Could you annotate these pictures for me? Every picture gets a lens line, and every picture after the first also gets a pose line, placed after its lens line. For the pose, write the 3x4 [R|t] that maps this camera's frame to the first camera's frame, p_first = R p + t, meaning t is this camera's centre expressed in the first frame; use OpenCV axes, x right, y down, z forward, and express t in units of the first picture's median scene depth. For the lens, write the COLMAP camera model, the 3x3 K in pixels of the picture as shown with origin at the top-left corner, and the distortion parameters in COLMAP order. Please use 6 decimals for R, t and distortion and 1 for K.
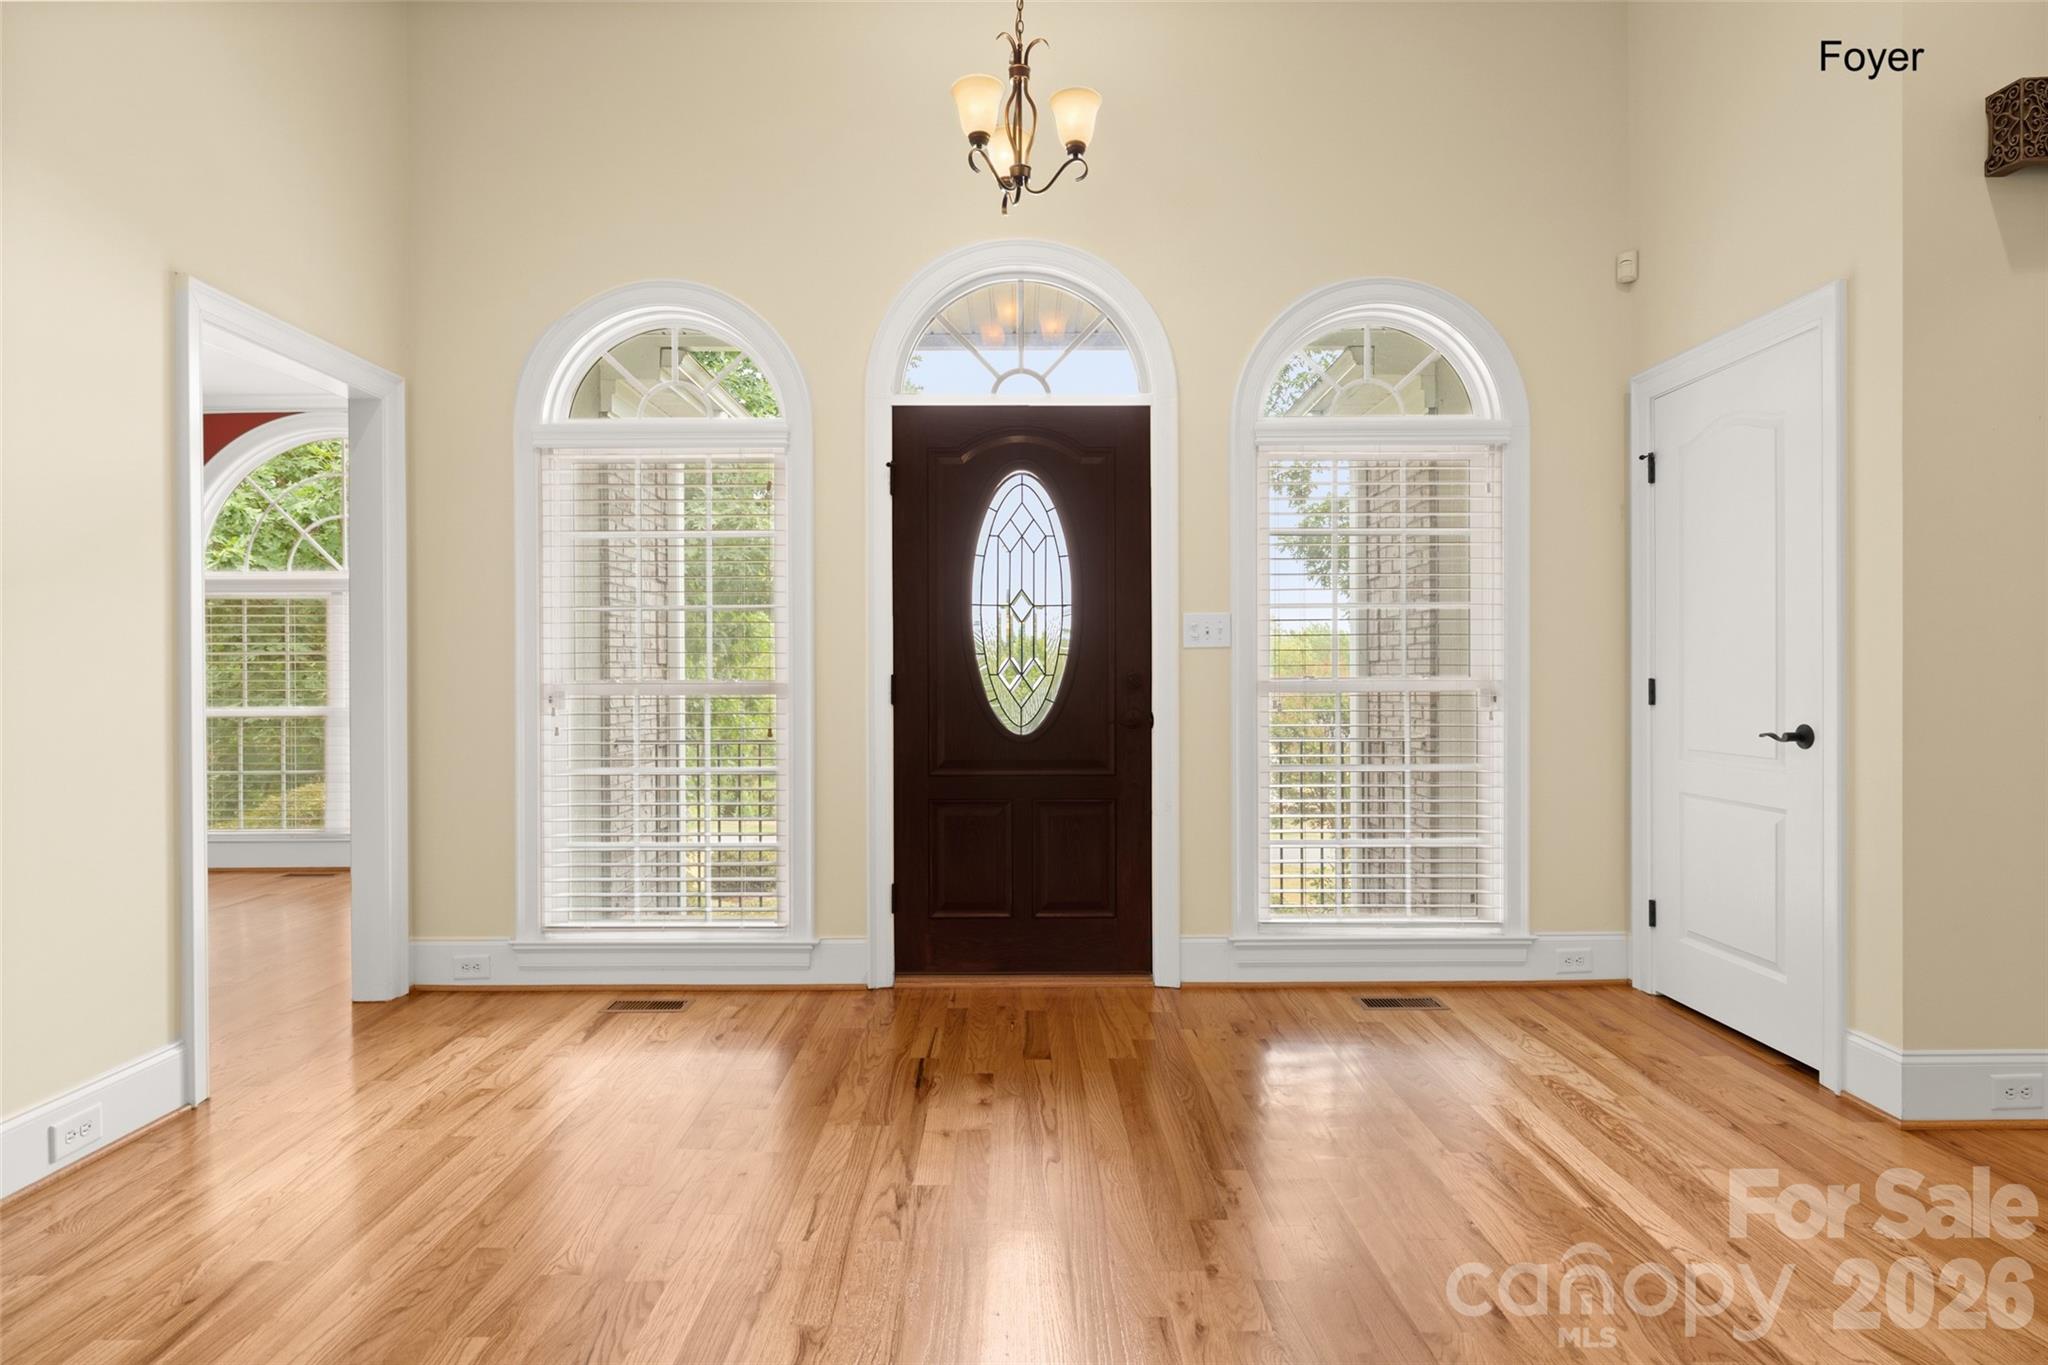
lens RADIAL K [[1071.7, 0, 1023.0], [0, 1071.7, 683.1], [0, 0, 1]] dist [-0.004034, 0.000289]
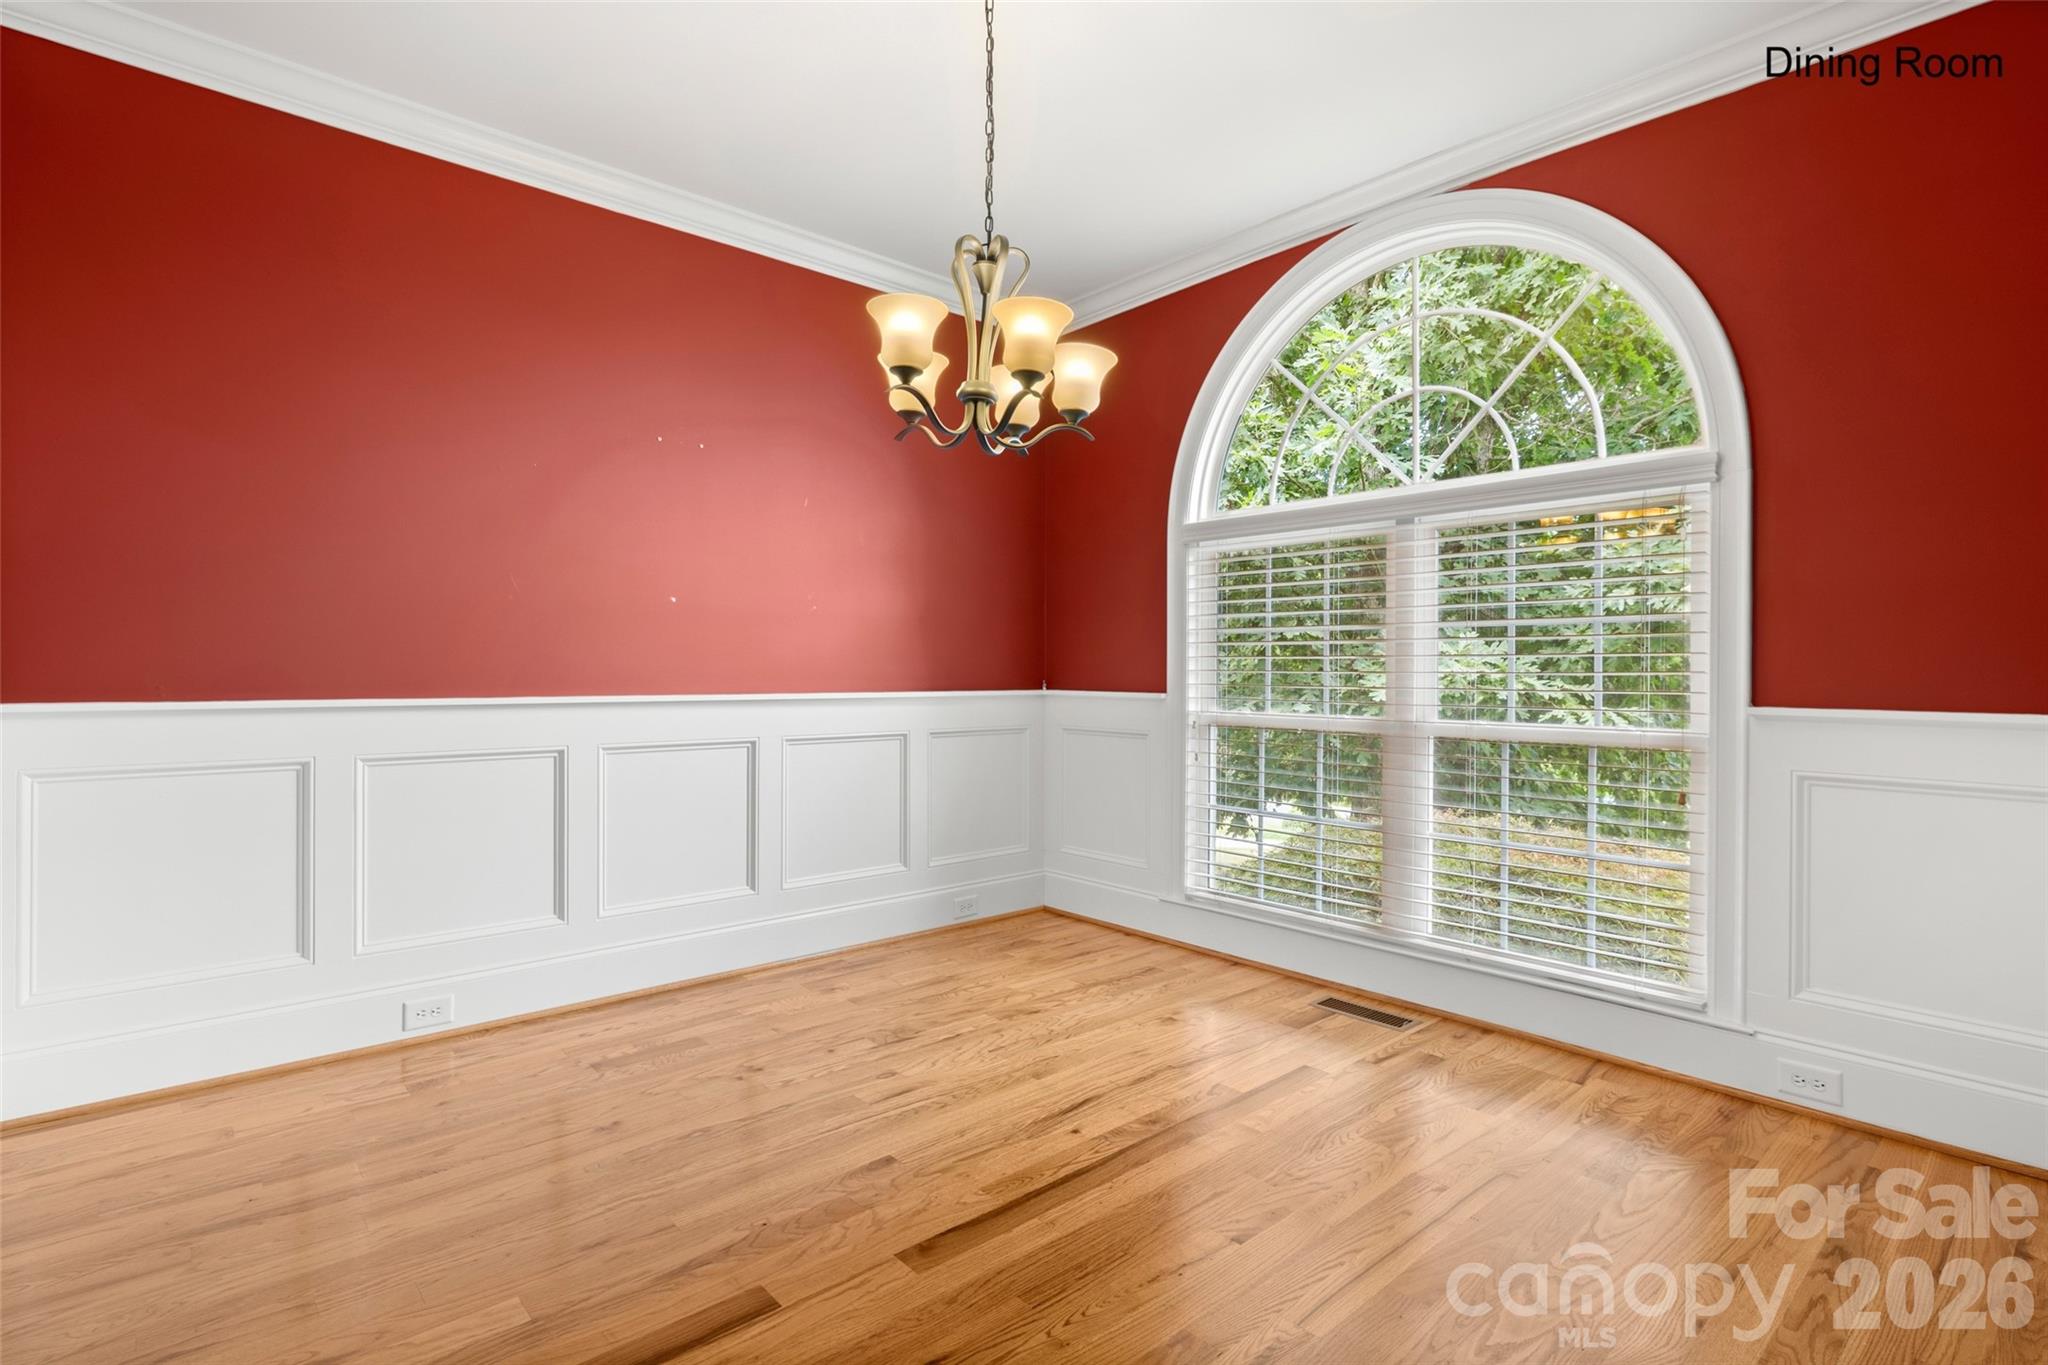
lens RADIAL K [[987.8, 0, 1025.4], [0, 987.8, 679.8], [0, 0, 1]] dist [0.000003, 0.000075]
pose [[0.663377, 0.011347, -0.748199, -0.367740], [-0.010264, 0.999929, 0.006065, 0.000605], [0.748215, 0.003656, 0.663446, 0.479883]]
